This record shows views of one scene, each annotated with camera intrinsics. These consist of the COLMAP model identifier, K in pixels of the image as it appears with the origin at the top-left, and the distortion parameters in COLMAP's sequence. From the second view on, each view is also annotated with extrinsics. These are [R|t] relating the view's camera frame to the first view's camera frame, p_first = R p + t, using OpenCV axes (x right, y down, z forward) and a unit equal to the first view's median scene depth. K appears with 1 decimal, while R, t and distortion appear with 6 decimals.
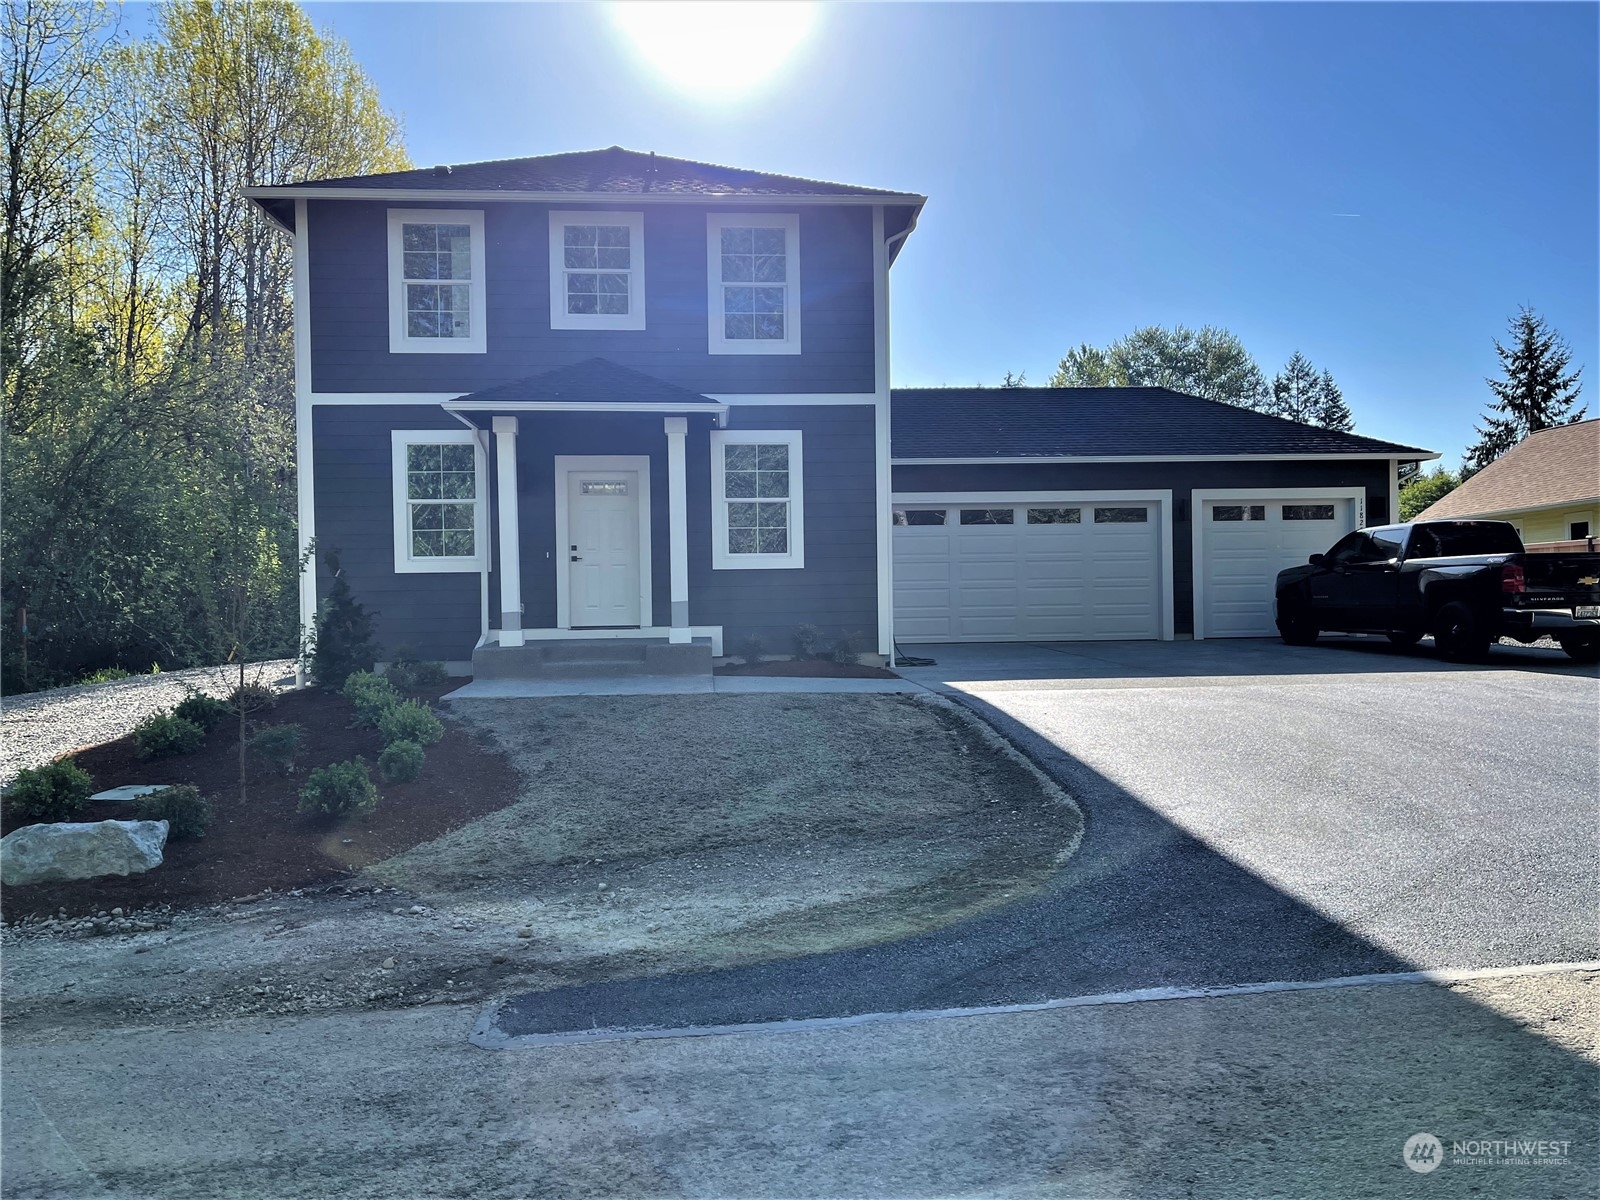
lens RADIAL K [[1223.0, 0, 800.0], [0, 1223.0, 600.0], [0, 0, 1]] dist [0.074299, -0.095167]
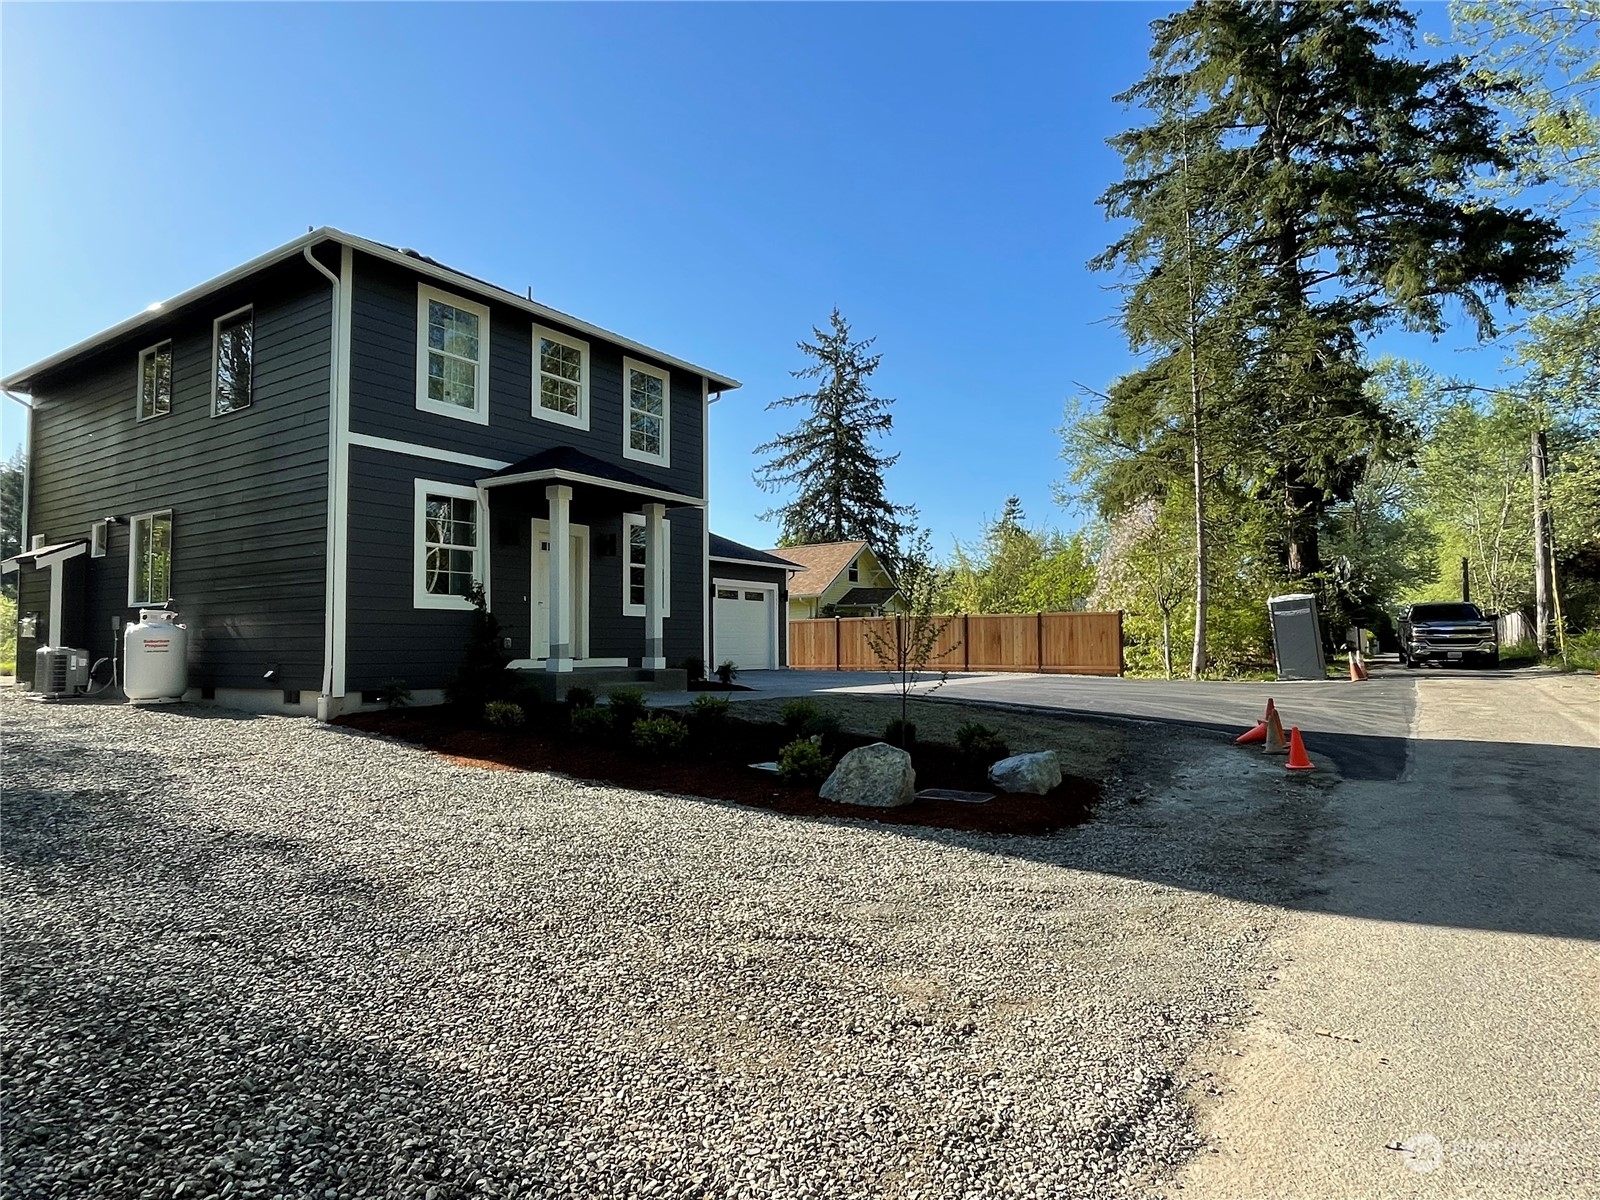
lens RADIAL K [[939.4, 0, 808.0], [0, 939.4, 607.9], [0, 0, 1]] dist [0.003996, -0.000573]
pose [[0.620253, 0.046241, 0.783038, -0.560068], [-0.001335, 0.998322, -0.057897, 0.019645], [-0.784401, 0.034866, 0.619273, 0.149824]]
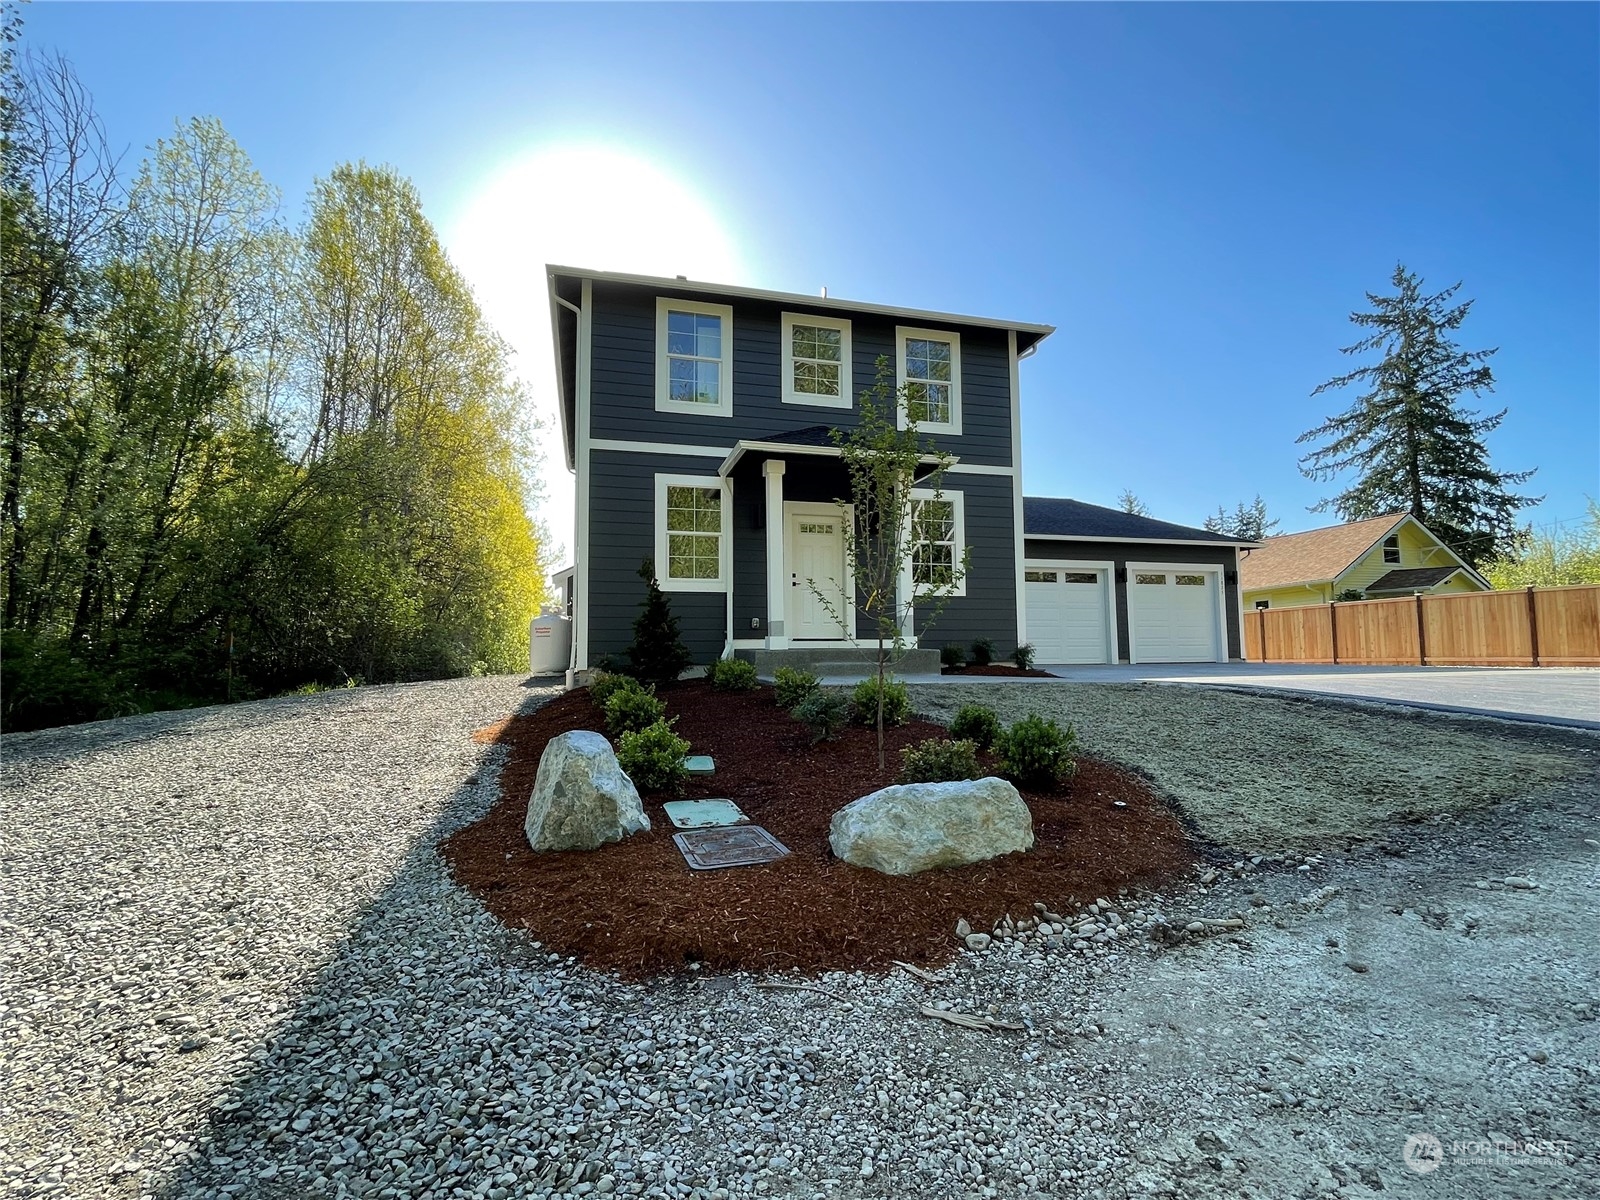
lens RADIAL K [[767.3, 0, 800.0], [0, 767.3, 600.0], [0, 0, 1]] dist [0.003074, 0.000267]
pose [[0.980321, 0.021711, 0.196211, -0.245856], [-0.005411, 0.996515, -0.083235, 0.035061], [-0.197334, 0.080535, 0.977023, 0.179764]]
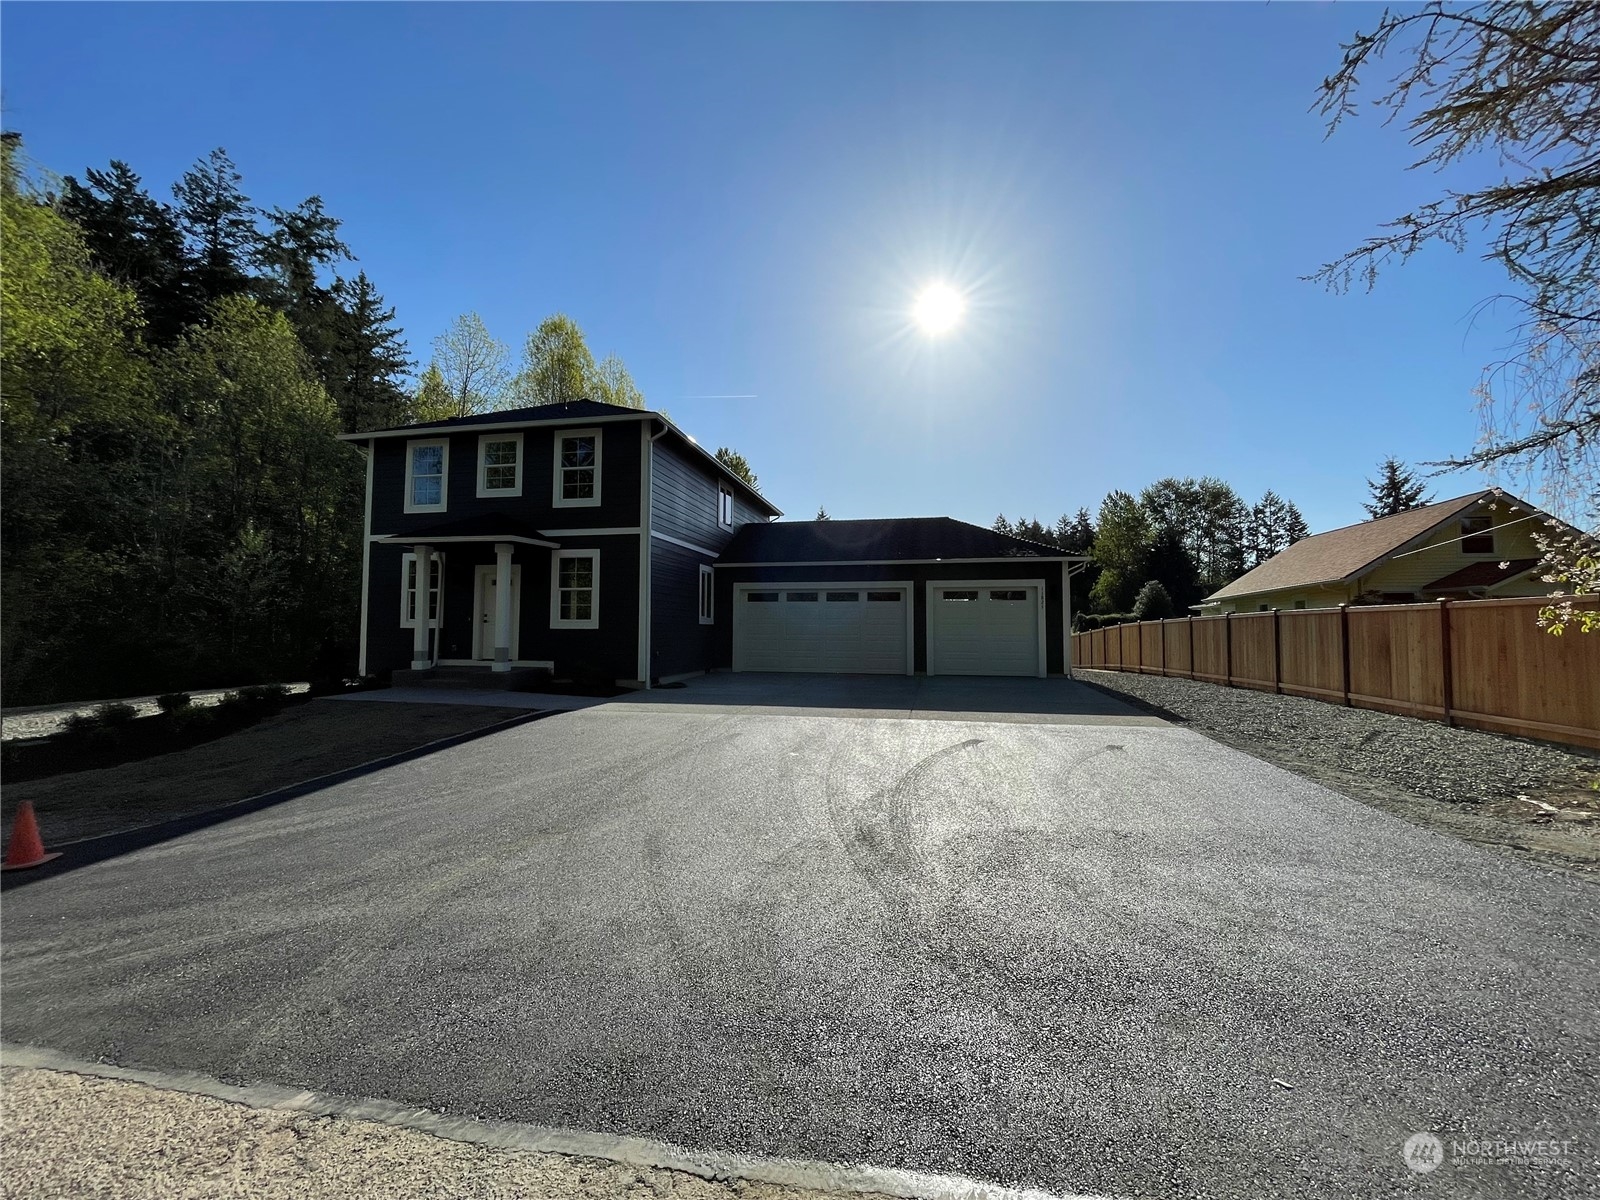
lens RADIAL K [[653.9, 0, 800.0], [0, 653.9, 600.0], [0, 0, 1]] dist [-0.000746, -0.000479]
pose [[0.959824, 0.006430, -0.280530, 0.399005], [-0.020737, 0.998629, -0.048060, -0.021197], [0.279837, 0.051946, 0.958641, 0.147190]]
